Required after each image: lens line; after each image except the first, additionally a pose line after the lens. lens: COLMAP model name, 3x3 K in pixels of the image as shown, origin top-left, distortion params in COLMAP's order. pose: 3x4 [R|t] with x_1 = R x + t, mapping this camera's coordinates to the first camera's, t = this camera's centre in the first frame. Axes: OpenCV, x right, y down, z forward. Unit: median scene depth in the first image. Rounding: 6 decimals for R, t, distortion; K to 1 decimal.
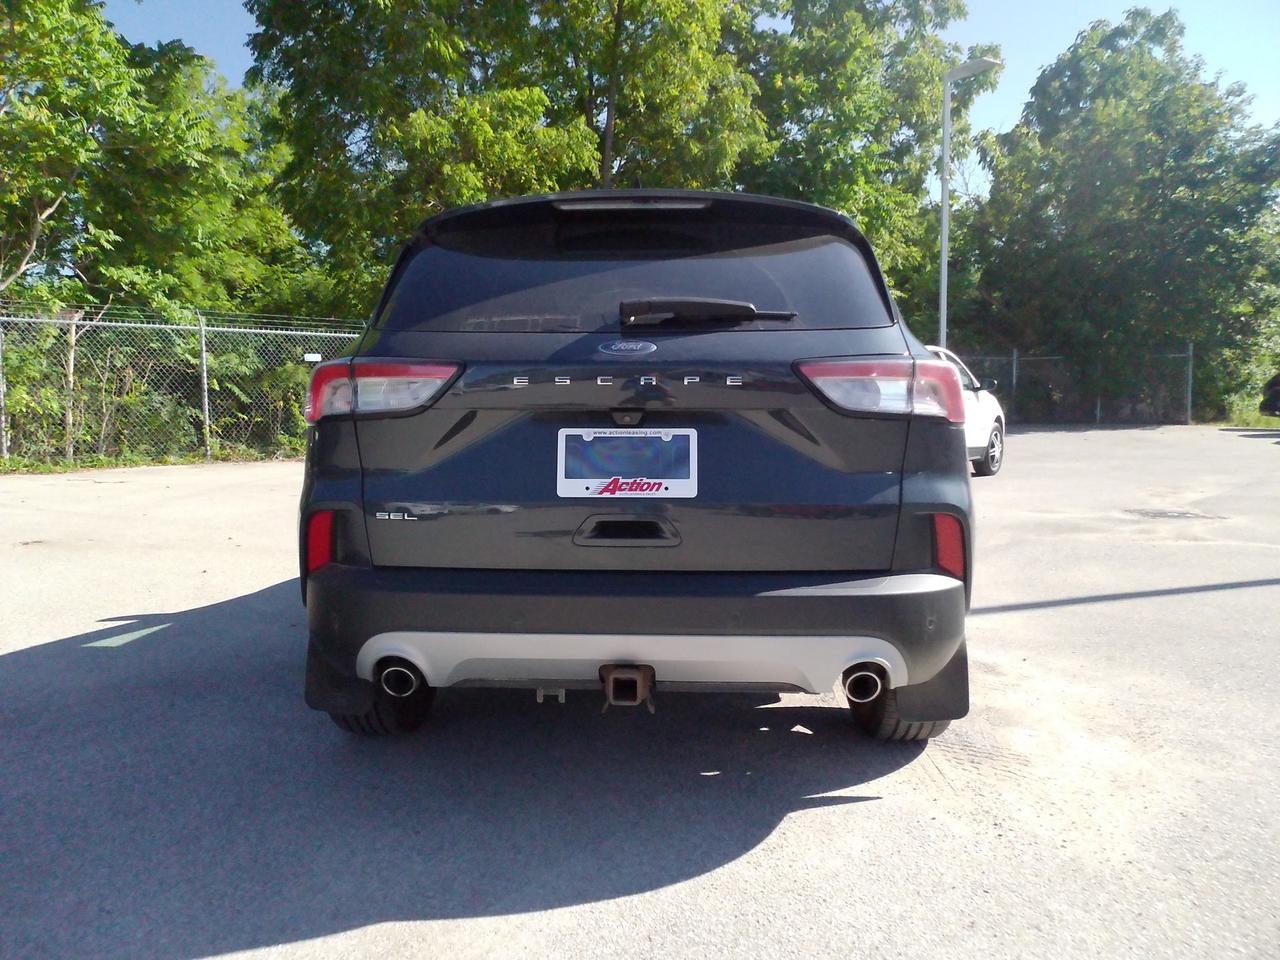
lens RADIAL K [[1024.3, 0, 640.0], [0, 1024.3, 480.0], [0, 0, 1]] dist [0.023786, -0.004256]
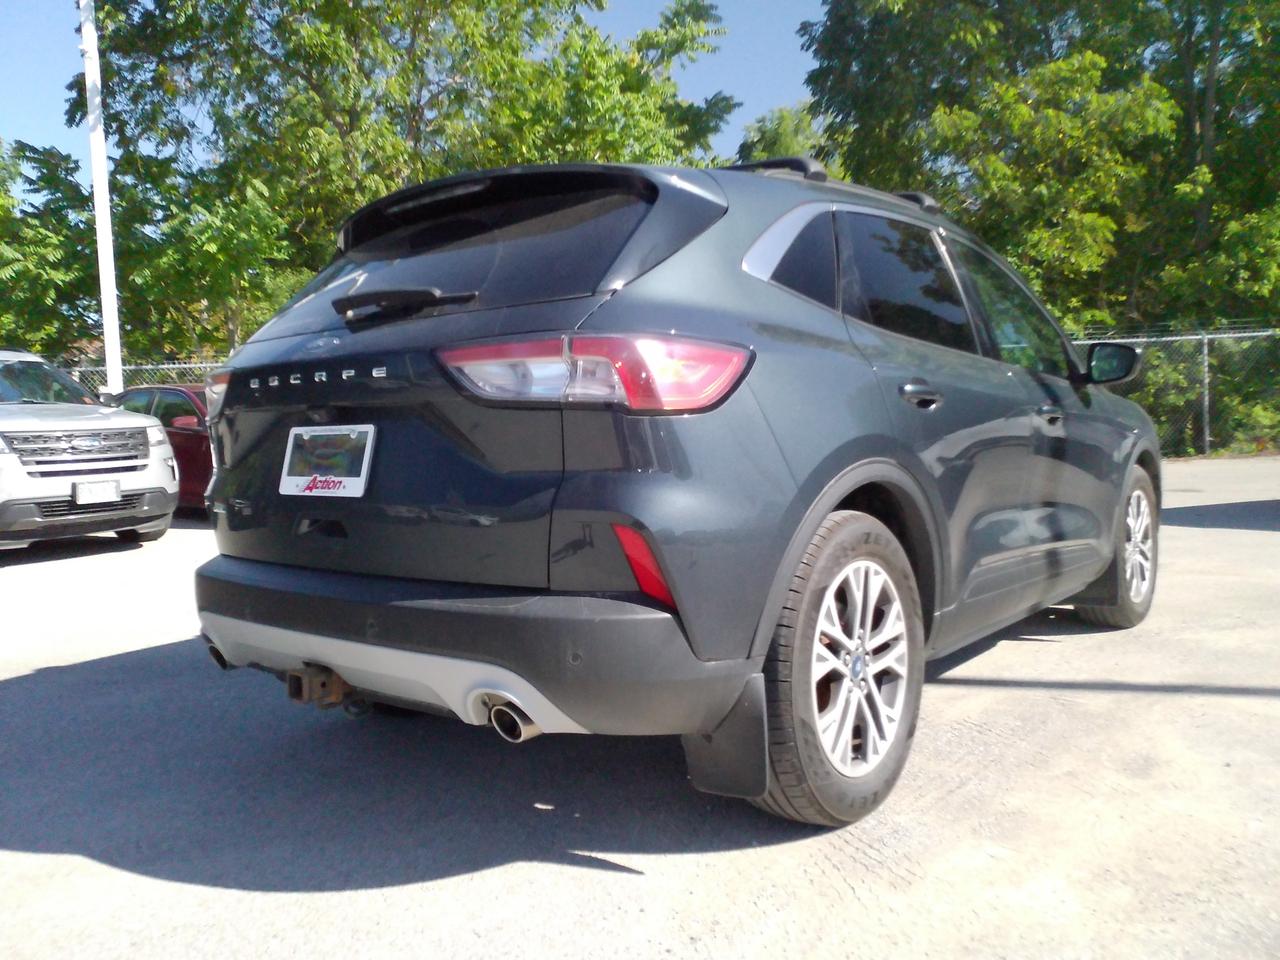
lens RADIAL K [[1024.3, 0, 640.0], [0, 1024.3, 480.0], [0, 0, 1]] dist [0.023786, -0.004256]
pose [[0.787562, 0.009720, -0.616158, 0.673596], [-0.018799, 0.999789, -0.008257, 0.003466], [0.615948, 0.018086, 0.787579, 0.323056]]
